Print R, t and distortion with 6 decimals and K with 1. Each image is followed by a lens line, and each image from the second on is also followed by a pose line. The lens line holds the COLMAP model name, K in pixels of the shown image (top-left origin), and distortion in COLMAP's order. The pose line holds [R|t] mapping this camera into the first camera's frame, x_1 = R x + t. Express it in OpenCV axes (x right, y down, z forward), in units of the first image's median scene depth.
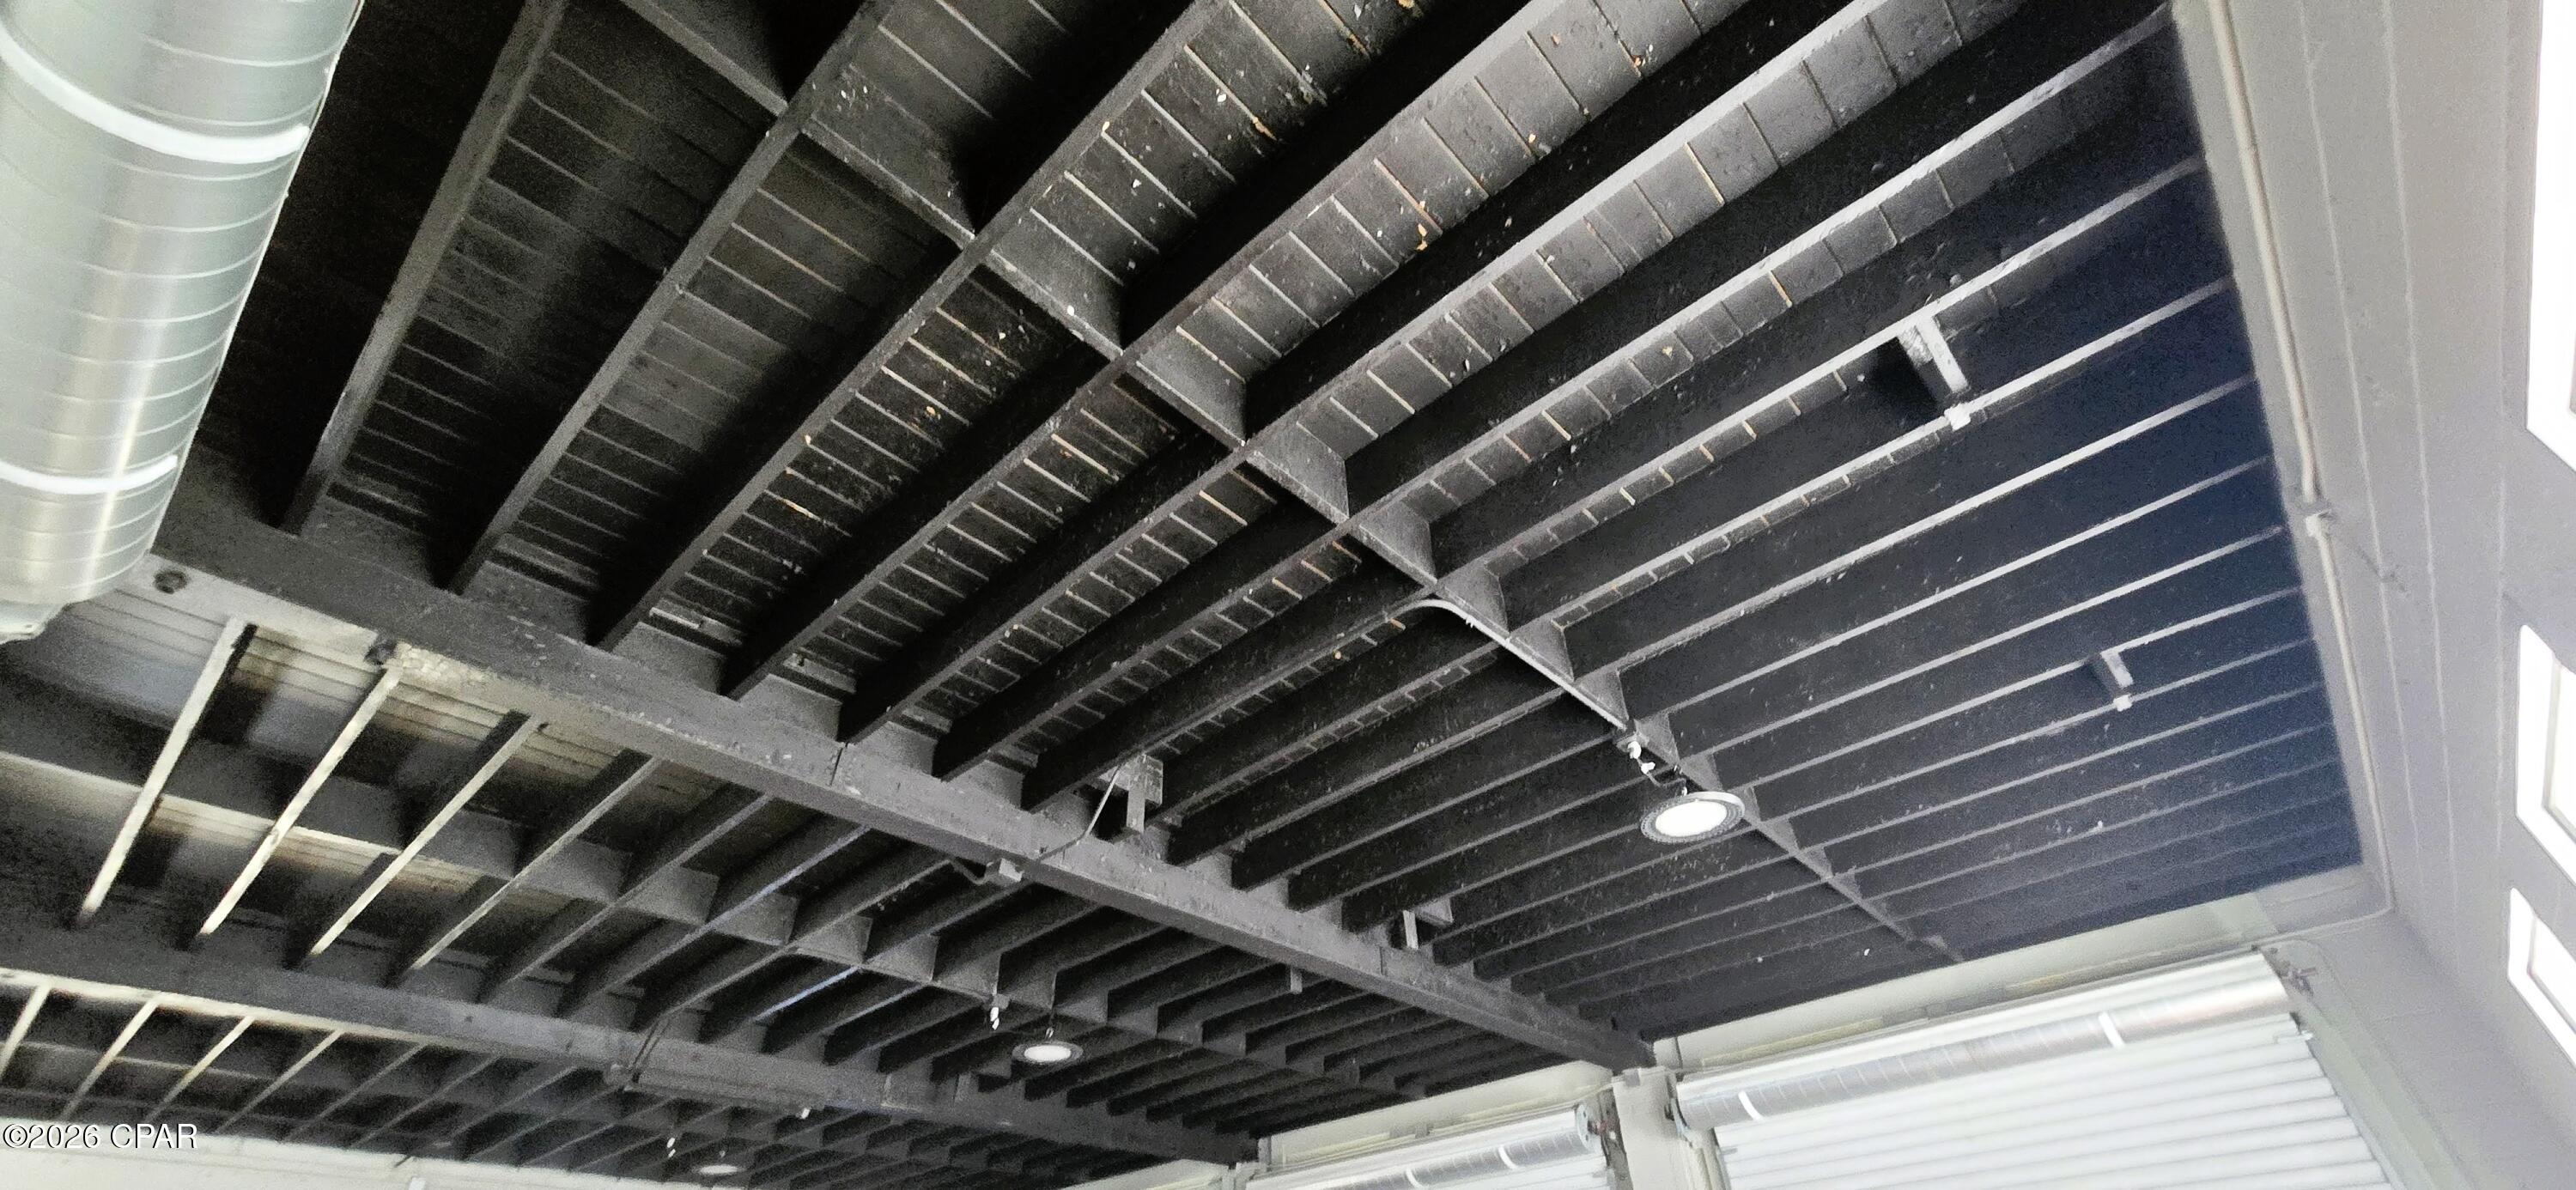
lens RADIAL K [[1054.5, 0, 1300.1], [0, 1054.5, 608.8], [0, 0, 1]] dist [-0.001249, -0.000784]
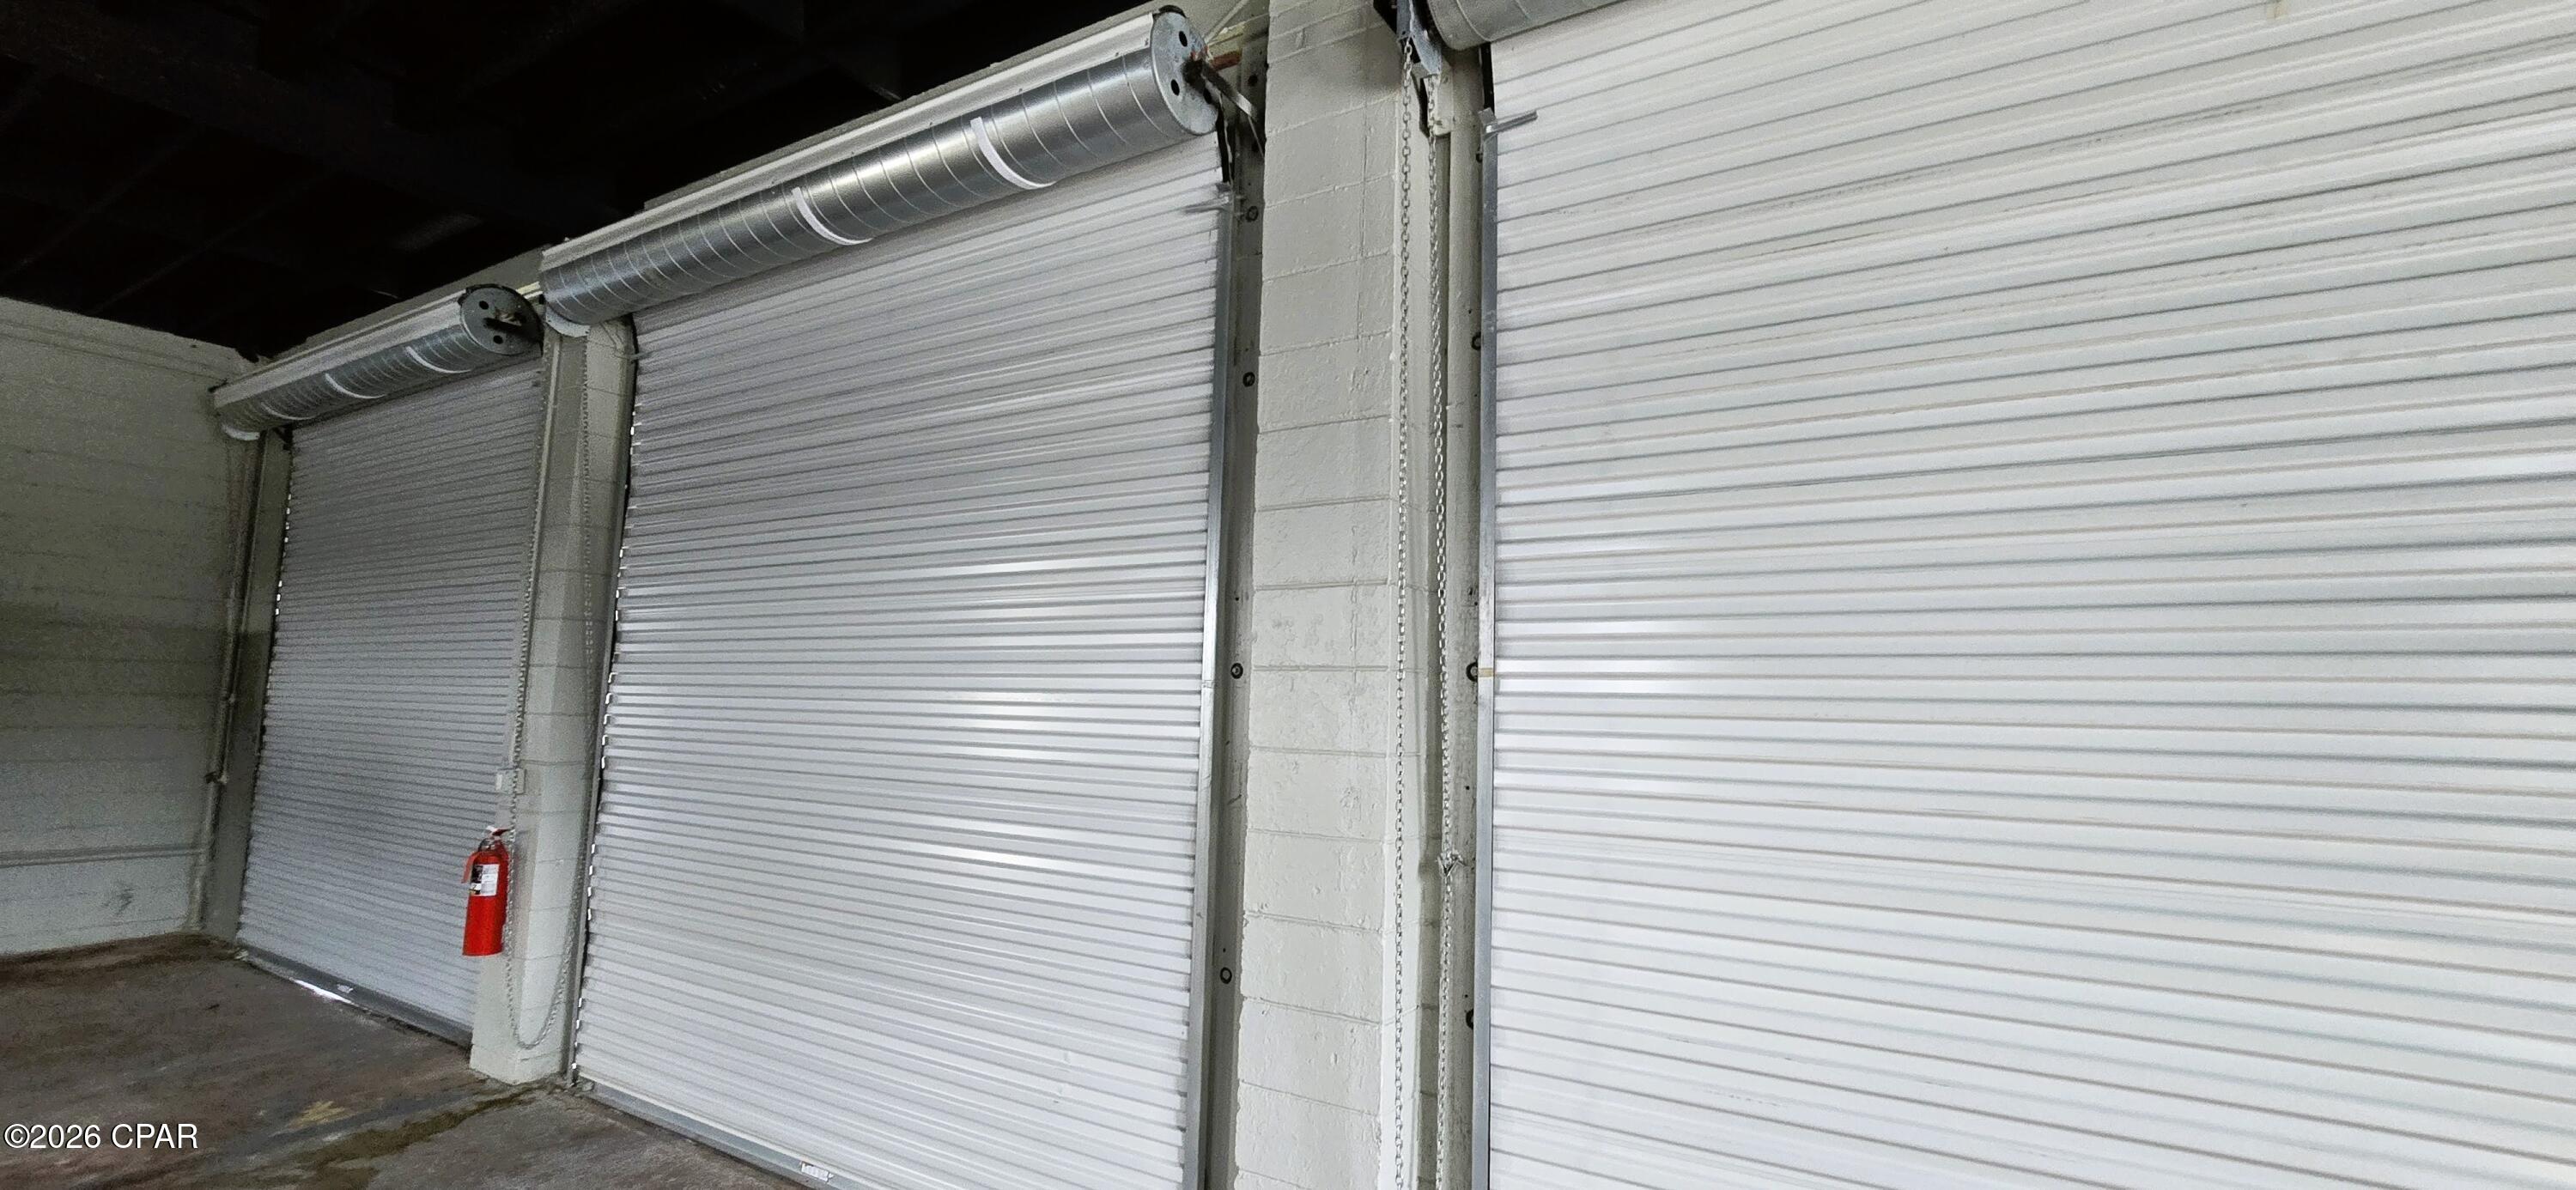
lens RADIAL K [[1033.7, 0, 1318.5], [0, 1033.7, 603.3], [0, 0, 1]] dist [-0.001053, -0.000231]
pose [[0.972461, 0.081948, 0.218185, 0.253628], [-0.185717, 0.838071, 0.512977, 0.452077], [-0.140817, -0.539371, 0.830211, 0.566391]]
